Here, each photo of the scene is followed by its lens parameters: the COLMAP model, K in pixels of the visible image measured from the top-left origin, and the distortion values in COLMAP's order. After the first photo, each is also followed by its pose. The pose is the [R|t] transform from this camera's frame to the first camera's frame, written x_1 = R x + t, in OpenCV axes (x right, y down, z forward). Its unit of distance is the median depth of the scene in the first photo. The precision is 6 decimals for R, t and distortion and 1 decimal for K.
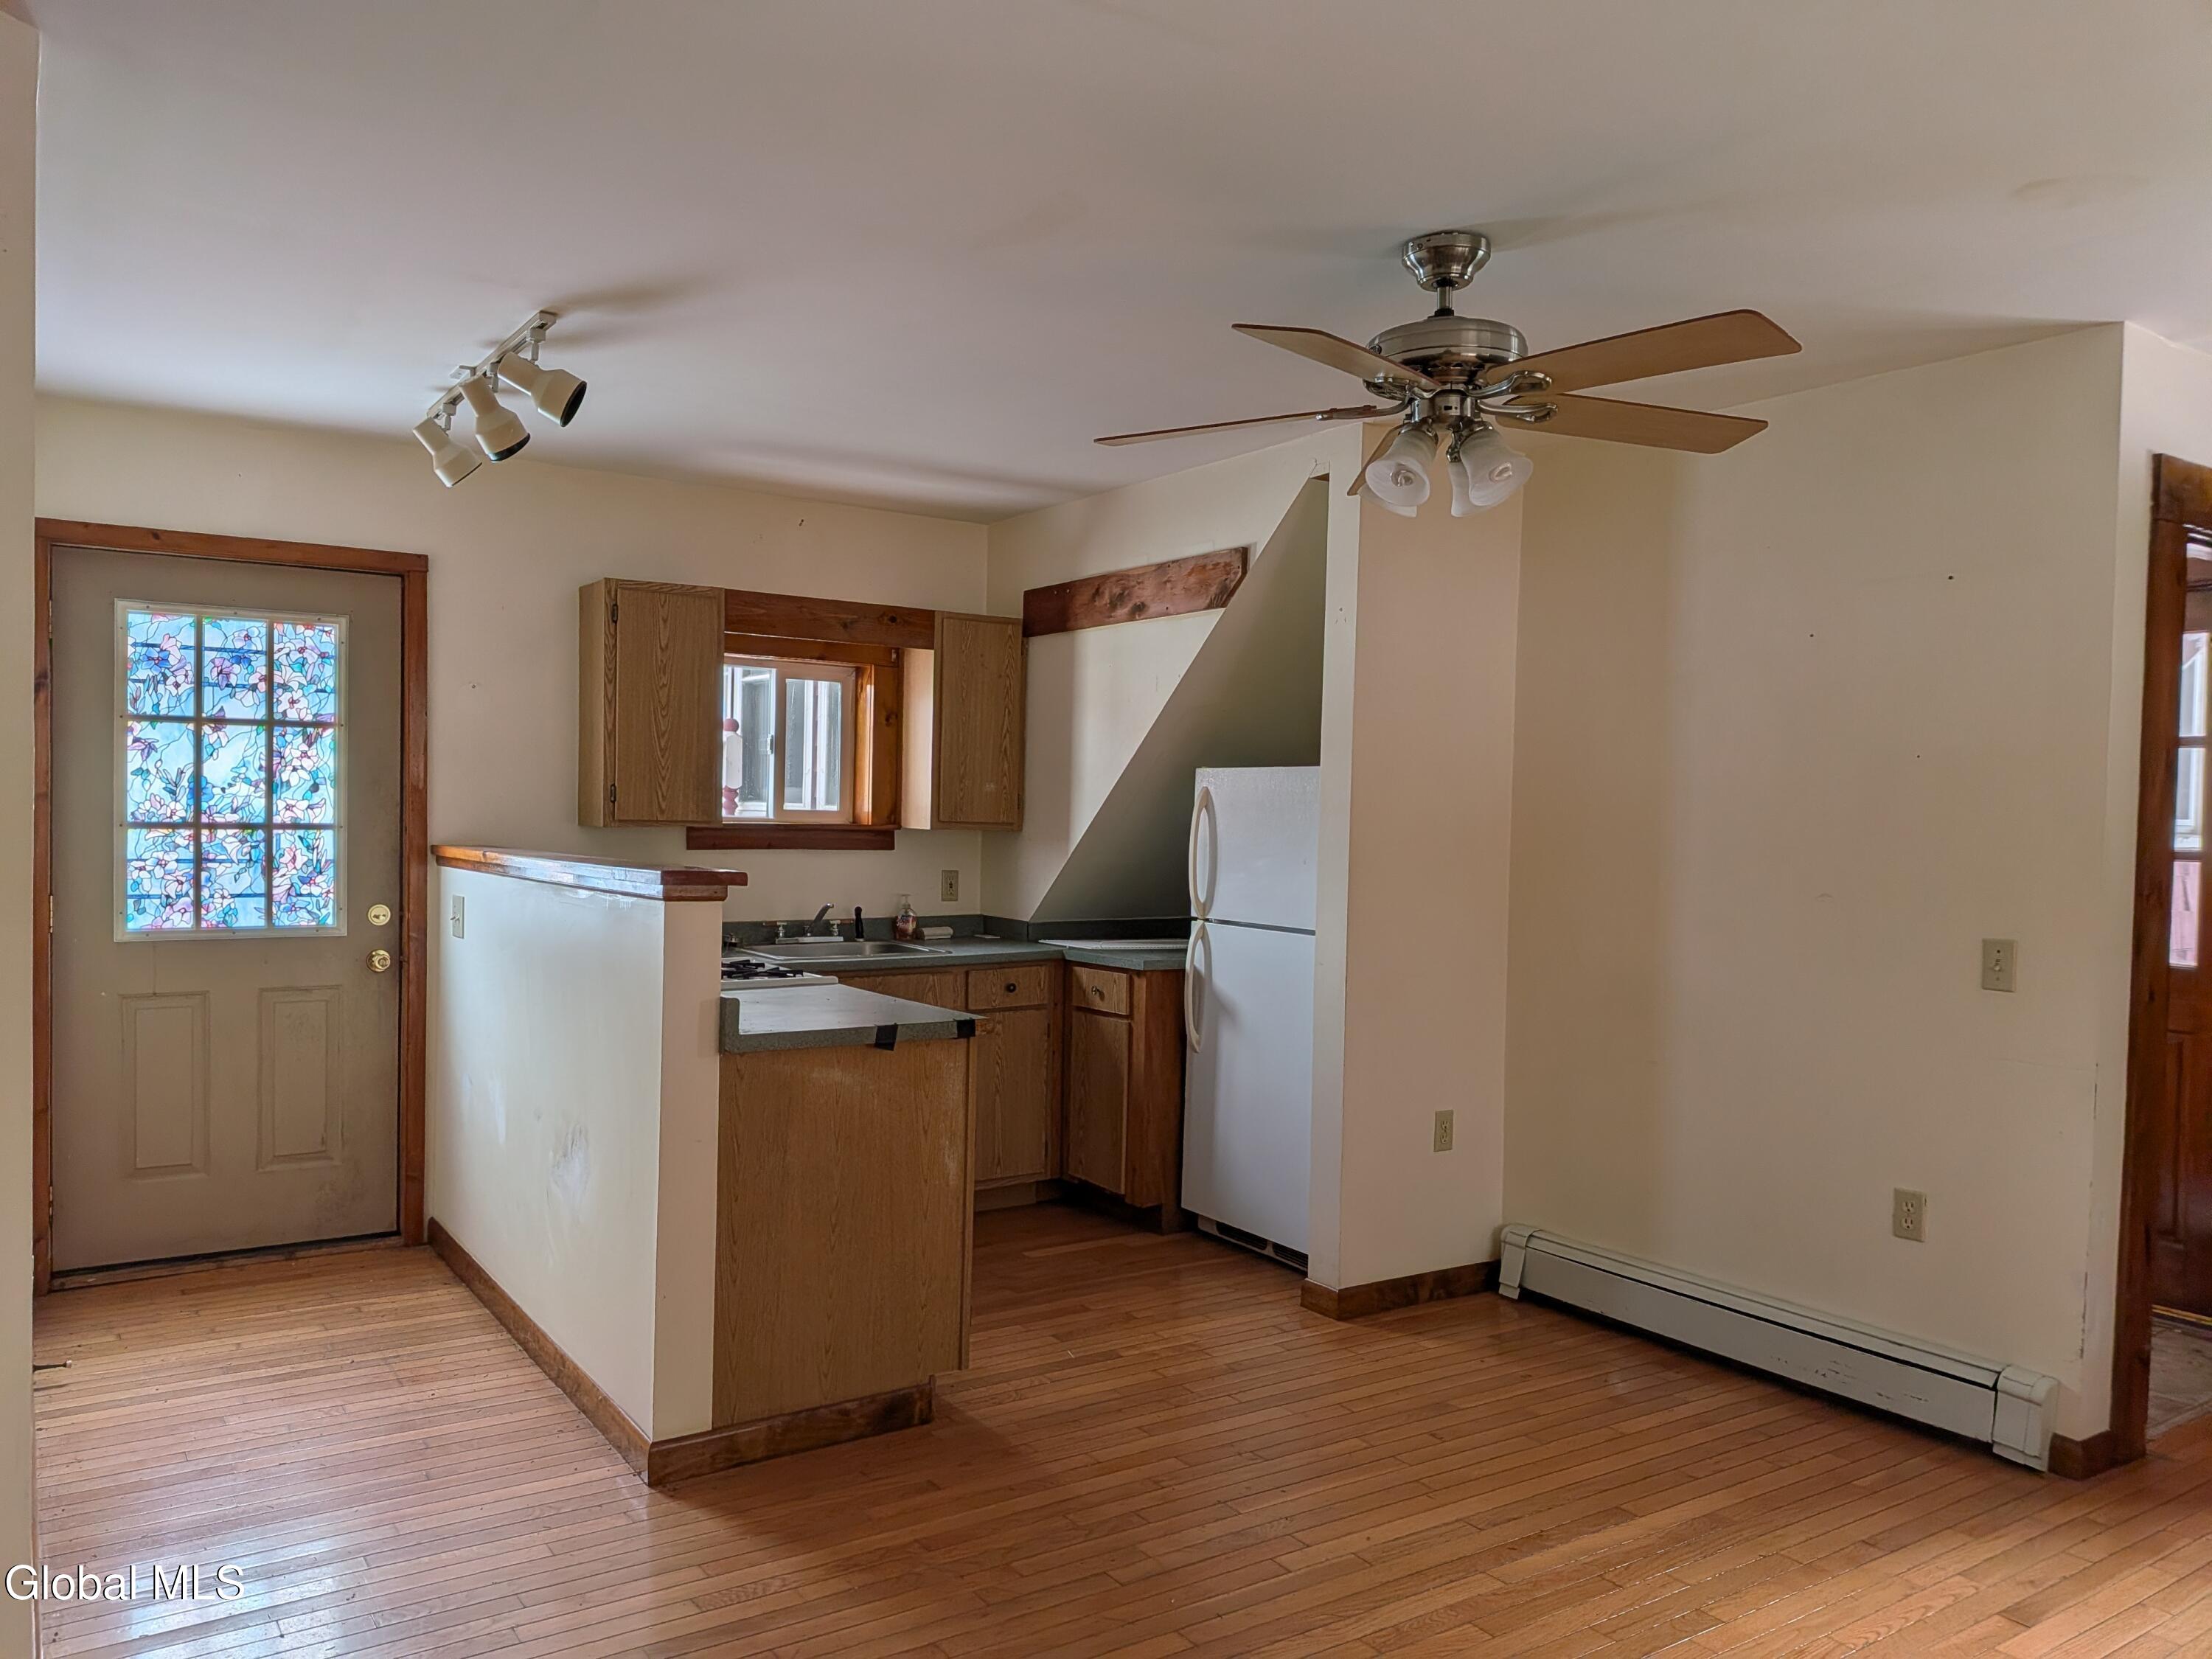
lens RADIAL K [[1617.6, 0, 1106.0], [0, 1617.6, 829.5], [0, 0, 1]] dist [0.052816, -0.000522]
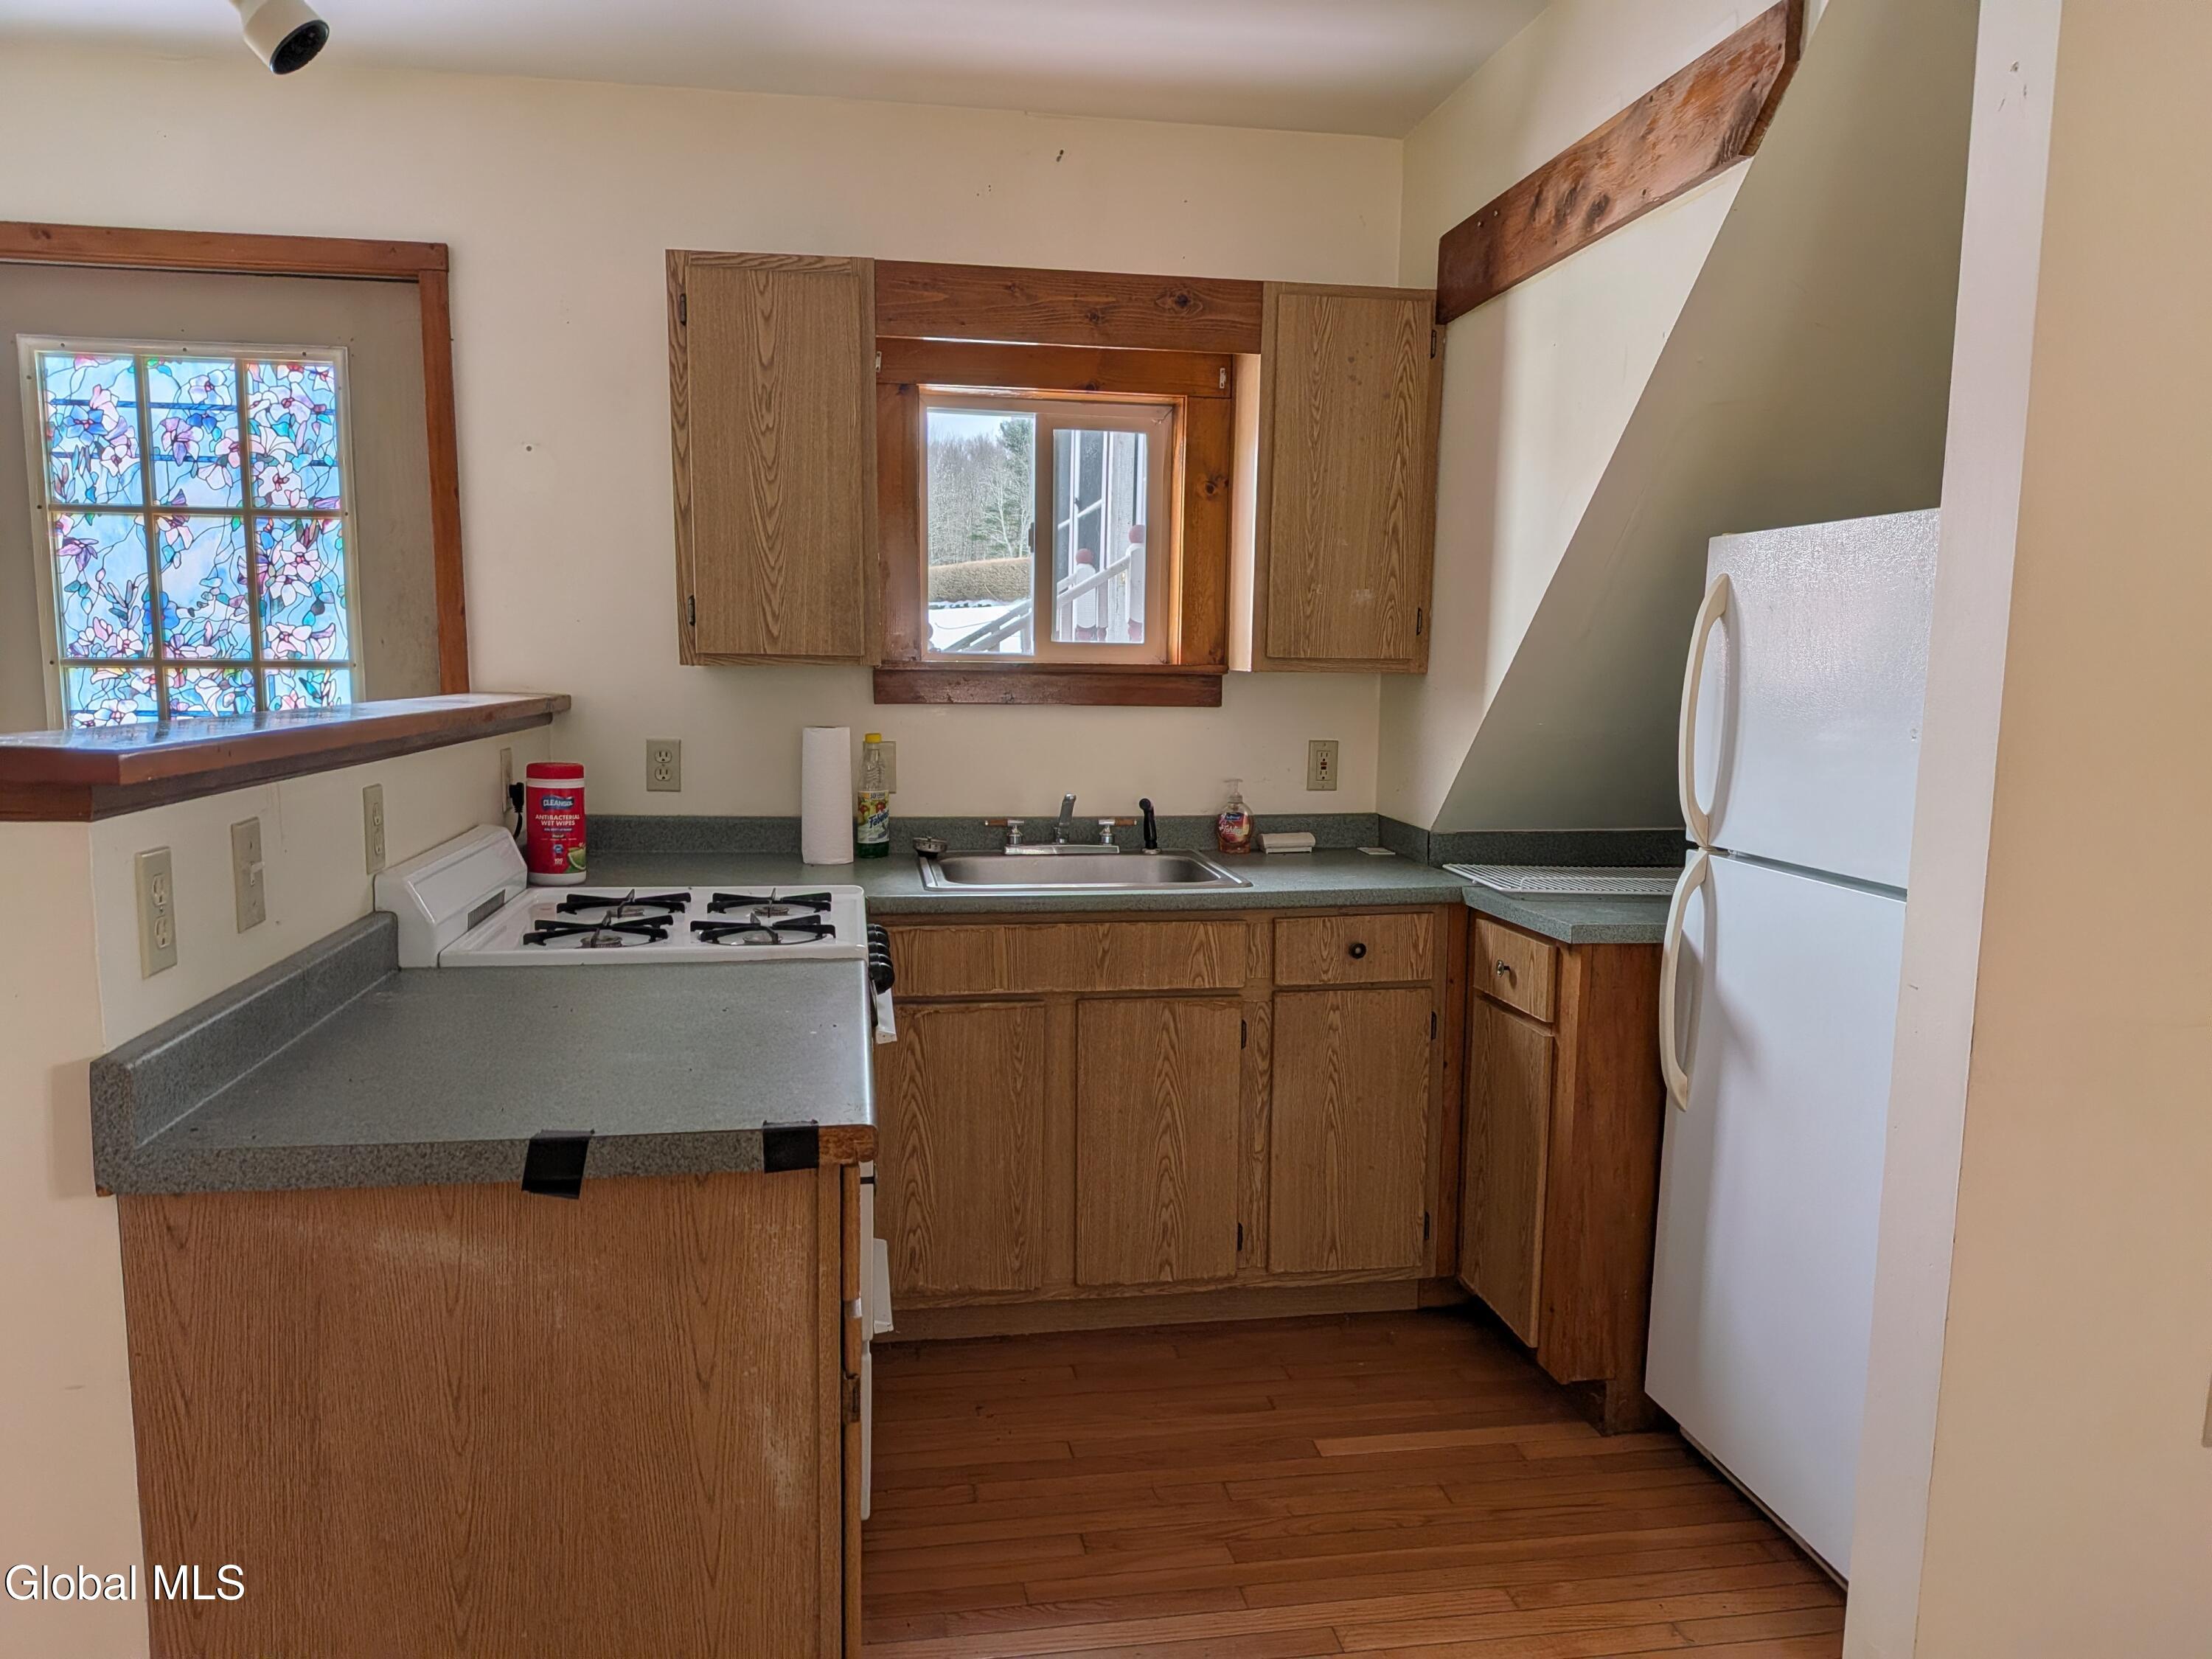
lens RADIAL K [[1645.0, 0, 1108.2], [0, 1645.0, 874.1], [0, 0, 1]] dist [0.051907, -0.081963]
pose [[0.908602, 0.047163, -0.414992, 0.112091], [-0.000363, 0.993693, 0.112138, 0.007406], [0.417663, -0.101738, 0.902888, 0.502274]]
